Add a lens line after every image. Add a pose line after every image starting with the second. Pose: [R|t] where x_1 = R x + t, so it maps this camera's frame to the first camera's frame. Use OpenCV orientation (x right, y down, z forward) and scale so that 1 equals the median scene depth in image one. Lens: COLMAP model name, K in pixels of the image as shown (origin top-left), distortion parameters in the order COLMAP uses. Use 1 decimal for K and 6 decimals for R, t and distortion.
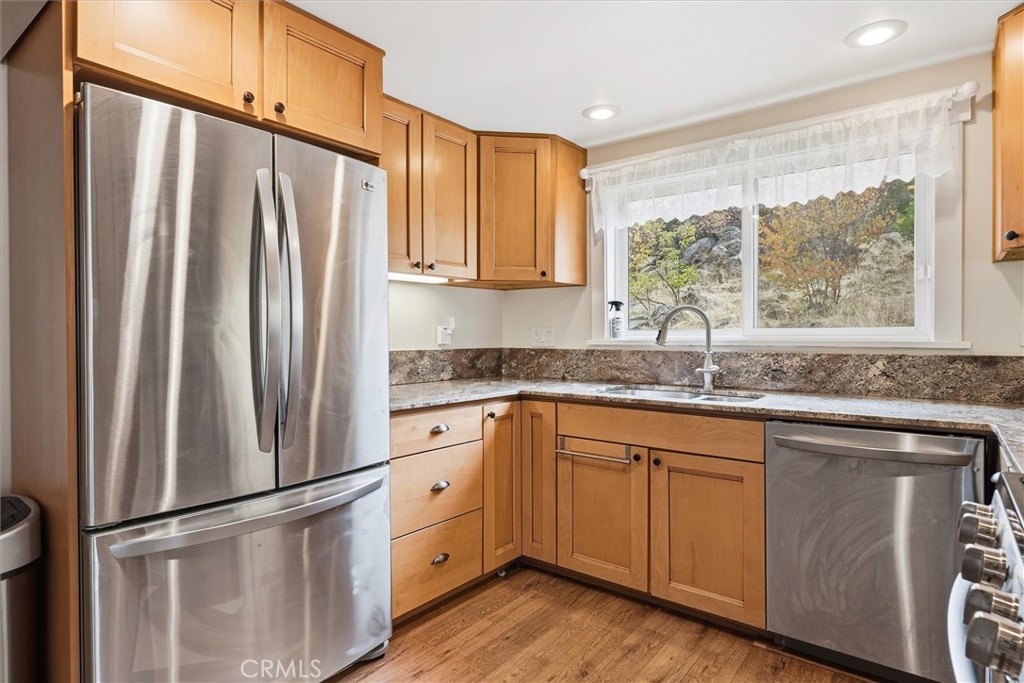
lens RADIAL K [[554.0, 0, 511.1], [0, 554.0, 339.0], [0, 0, 1]] dist [-0.002132, 0.000980]
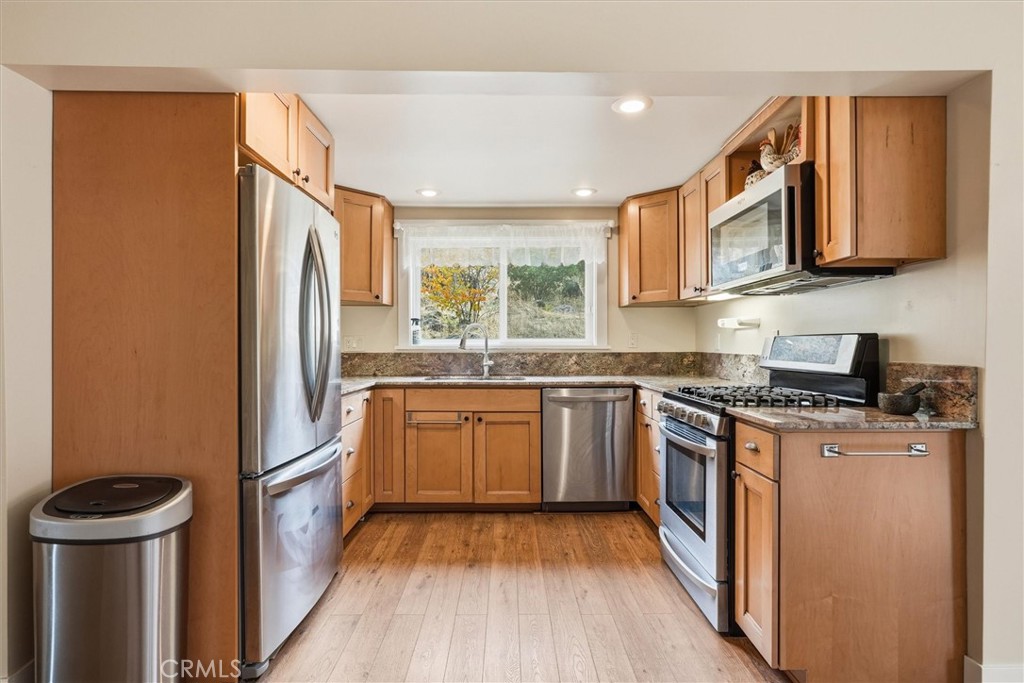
lens RADIAL K [[512.1, 0, 515.2], [0, 512.1, 340.7], [0, 0, 1]] dist [-0.002789, 0.000466]
pose [[0.785877, 0.004406, 0.618368, -0.529045], [0.004106, 0.999915, -0.012343, 0.007472], [-0.618370, 0.012239, 0.785792, -0.228731]]
